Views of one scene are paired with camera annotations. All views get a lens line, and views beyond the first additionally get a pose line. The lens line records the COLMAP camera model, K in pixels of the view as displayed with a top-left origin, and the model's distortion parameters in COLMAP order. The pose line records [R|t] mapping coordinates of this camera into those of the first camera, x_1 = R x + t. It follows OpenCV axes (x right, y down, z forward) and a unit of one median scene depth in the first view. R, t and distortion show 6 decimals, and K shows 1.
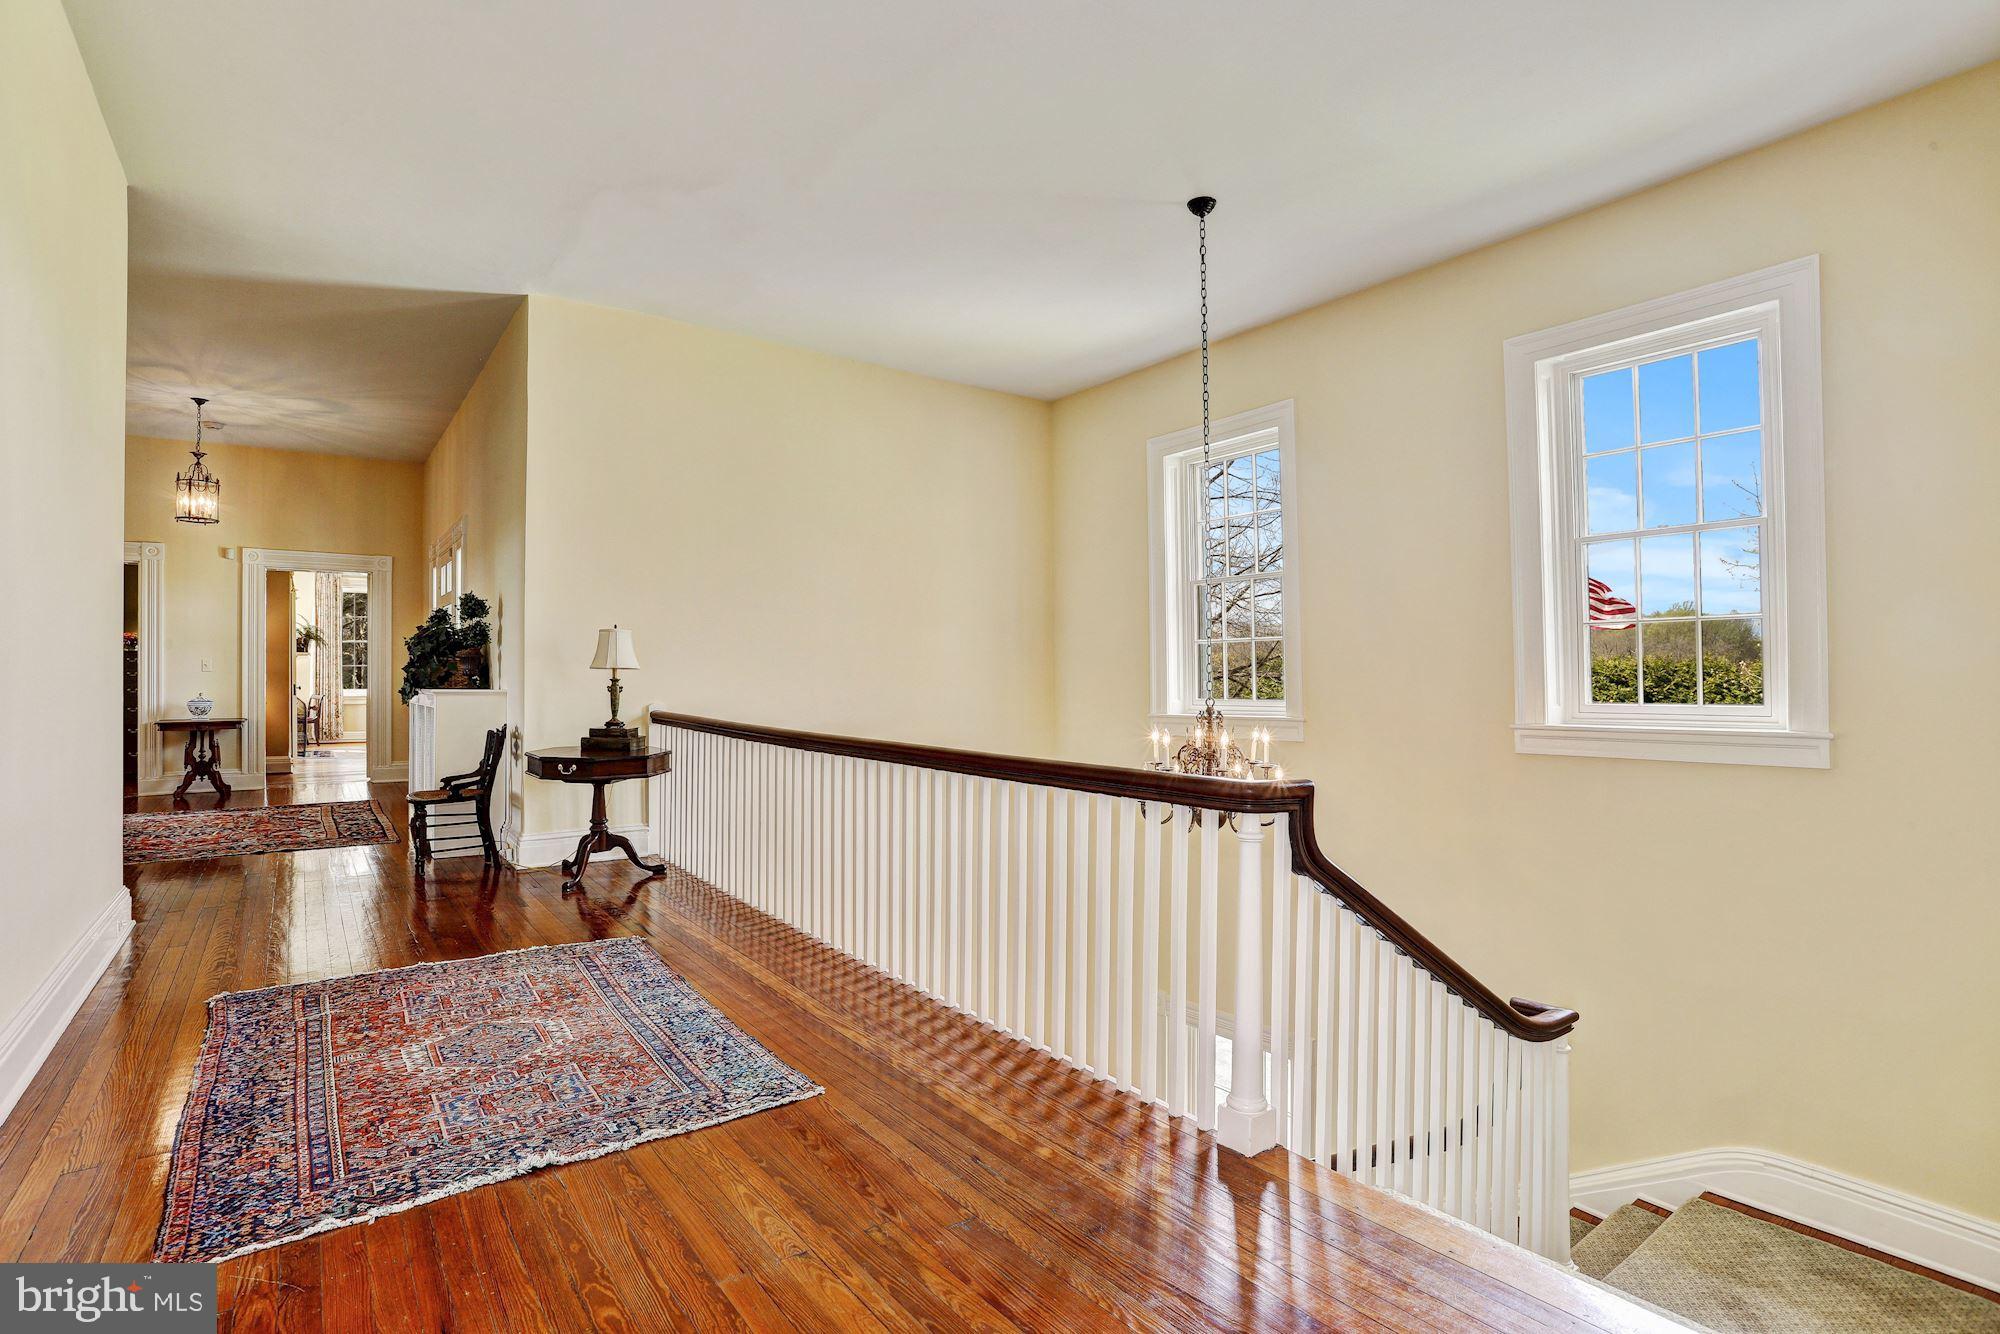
lens RADIAL K [[973.9, 0, 991.1], [0, 973.9, 671.0], [0, 0, 1]] dist [-0.044842, 0.010161]
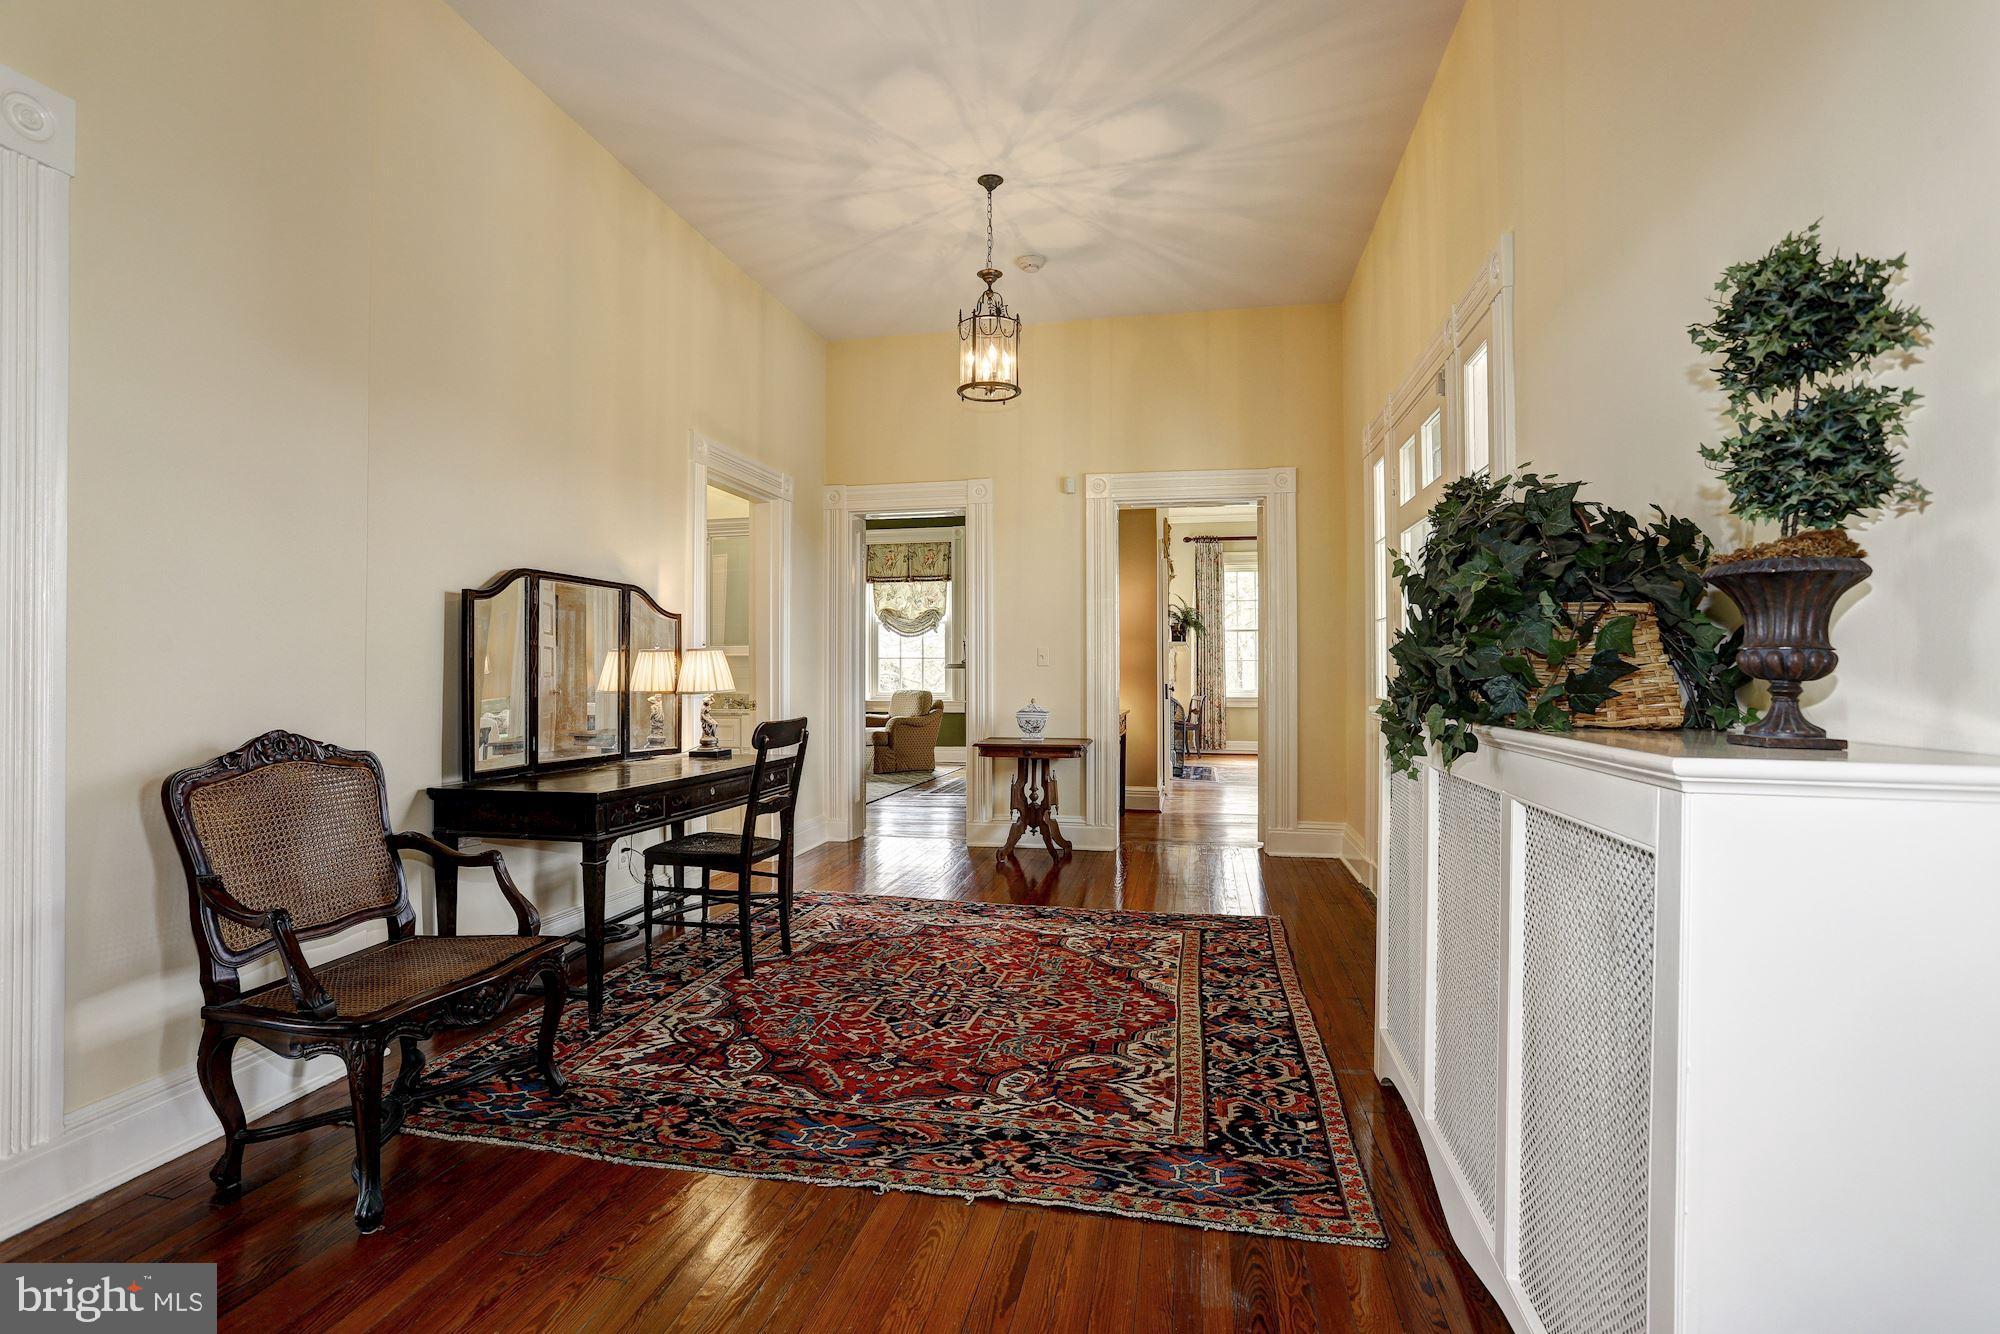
lens RADIAL K [[973.9, 0, 994.2], [0, 973.9, 666.1], [0, 0, 1]] dist [-0.044842, 0.010161]
pose [[0.673256, -0.003436, -0.739402, -0.353236], [0.003158, 0.999993, -0.001772, 0.001411], [0.739403, -0.001142, 0.673262, 0.525889]]
